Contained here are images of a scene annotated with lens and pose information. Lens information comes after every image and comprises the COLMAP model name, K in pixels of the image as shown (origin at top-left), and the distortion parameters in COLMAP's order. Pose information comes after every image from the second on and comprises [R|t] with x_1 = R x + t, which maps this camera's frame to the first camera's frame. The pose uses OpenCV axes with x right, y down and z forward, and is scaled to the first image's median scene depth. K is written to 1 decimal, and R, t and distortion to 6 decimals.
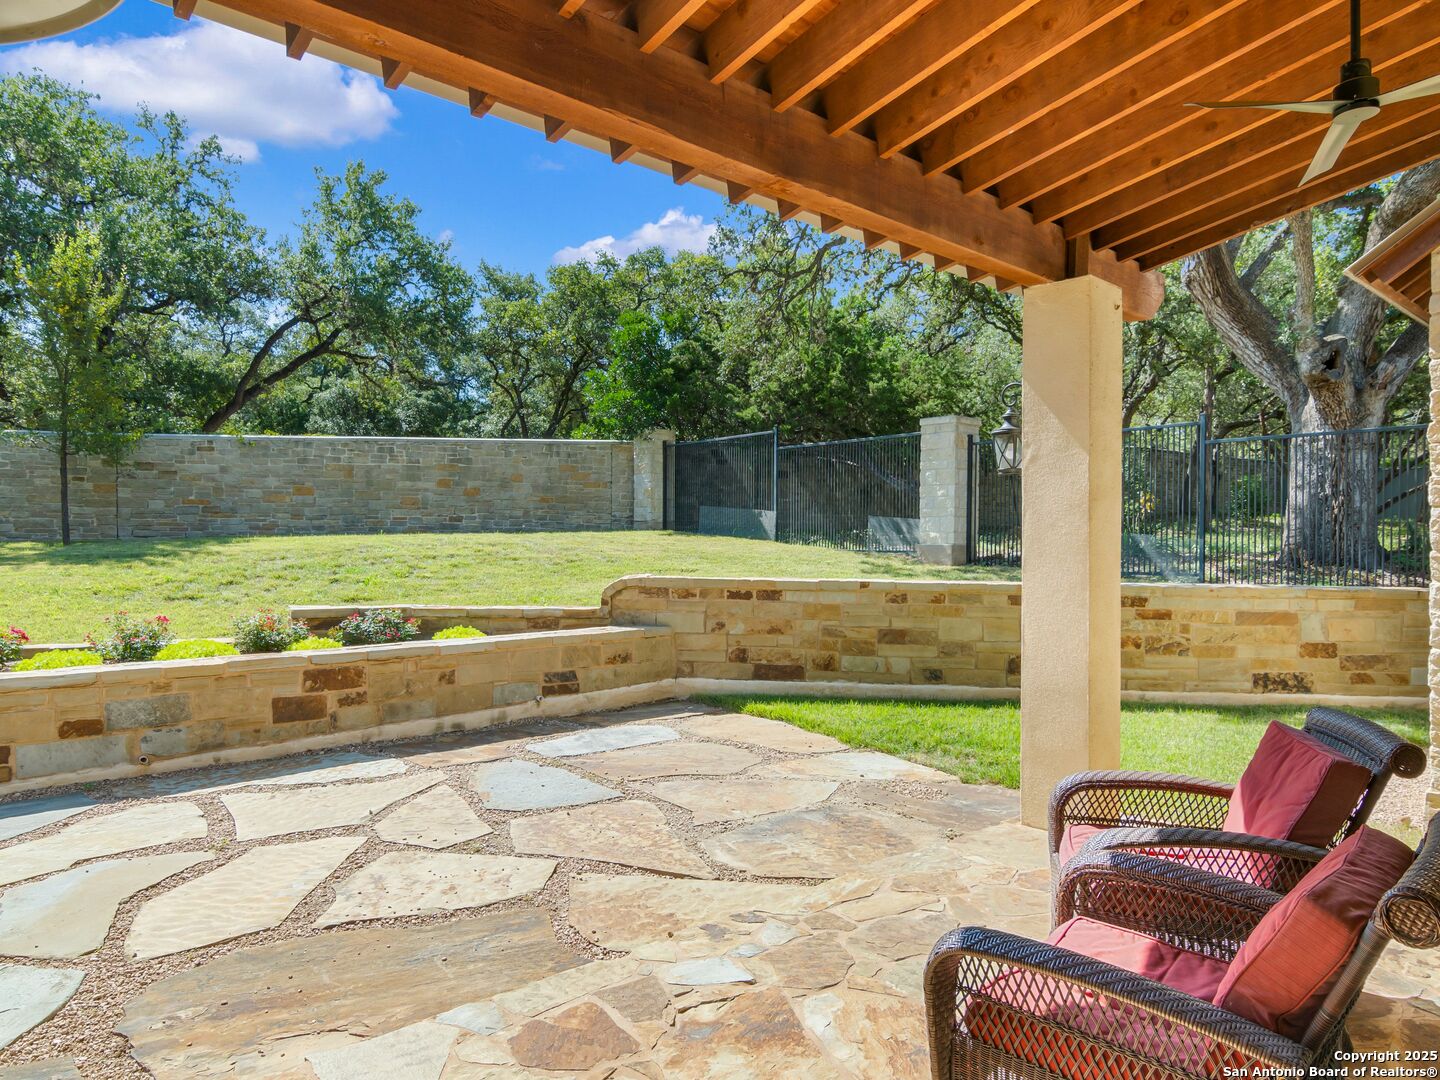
lens RADIAL K [[805.2, 0, 720.0], [0, 805.2, 540.0], [0, 0, 1]] dist [-0.004892, -0.005924]
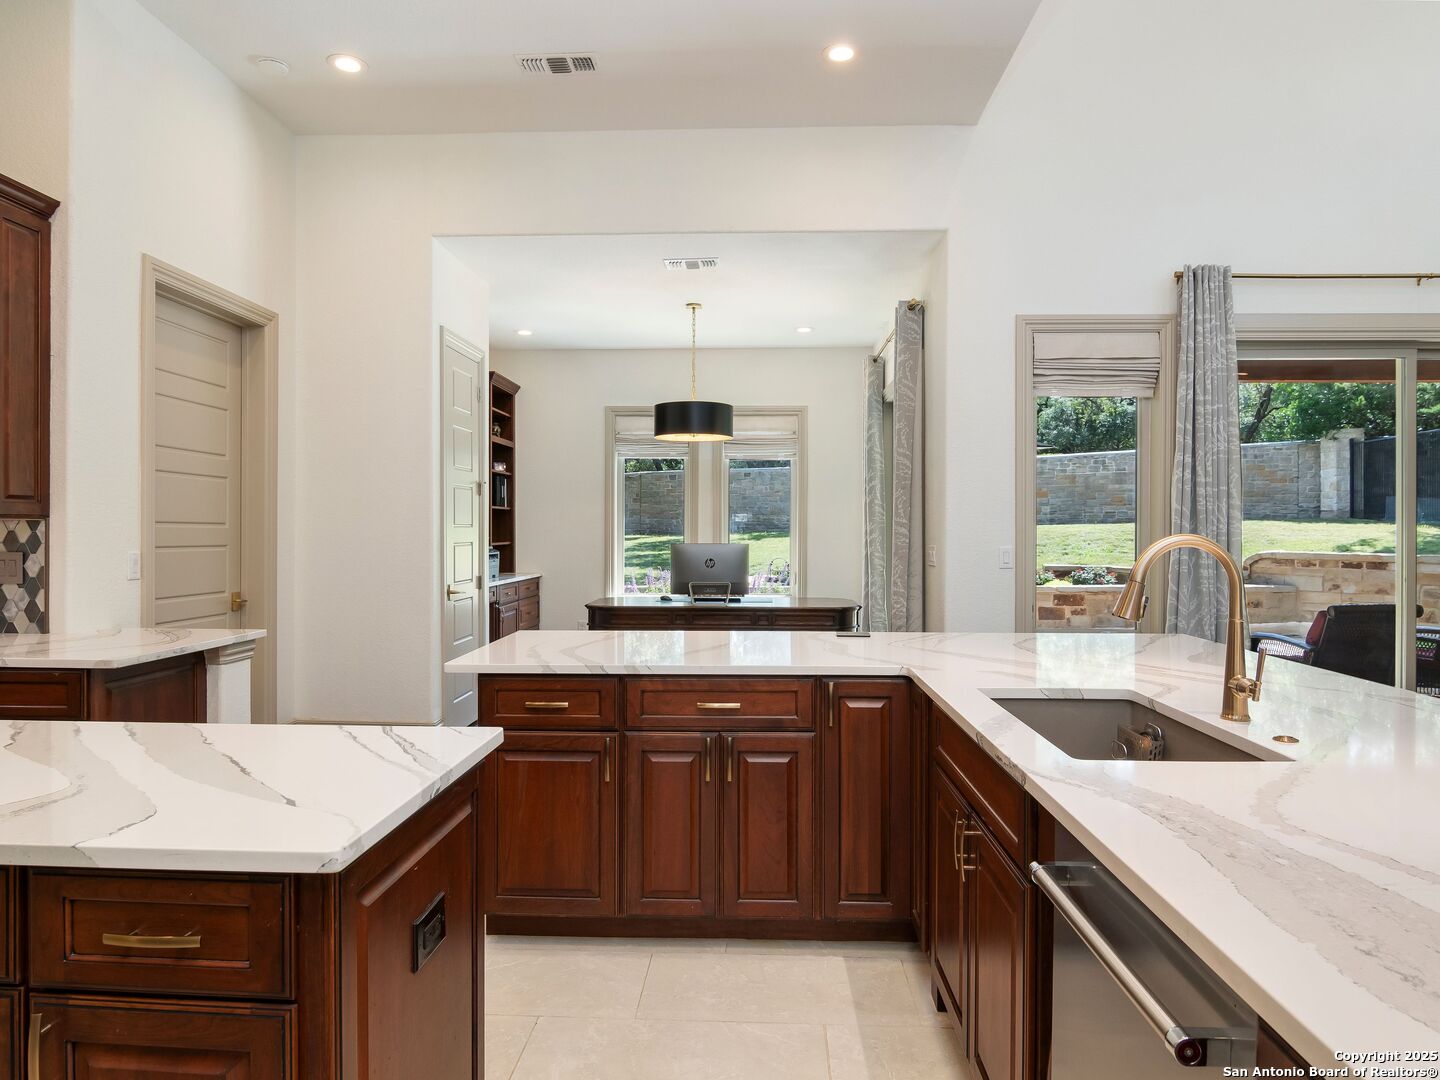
lens RADIAL K [[805.2, 0, 720.0], [0, 805.2, 540.0], [0, 0, 1]] dist [-0.004892, -0.005924]
pose [[0.668023, 0.005923, -0.744117, 0.320292], [0.003002, 0.999939, 0.010653, 0.005856], [0.744134, -0.009350, 0.667964, -0.737539]]
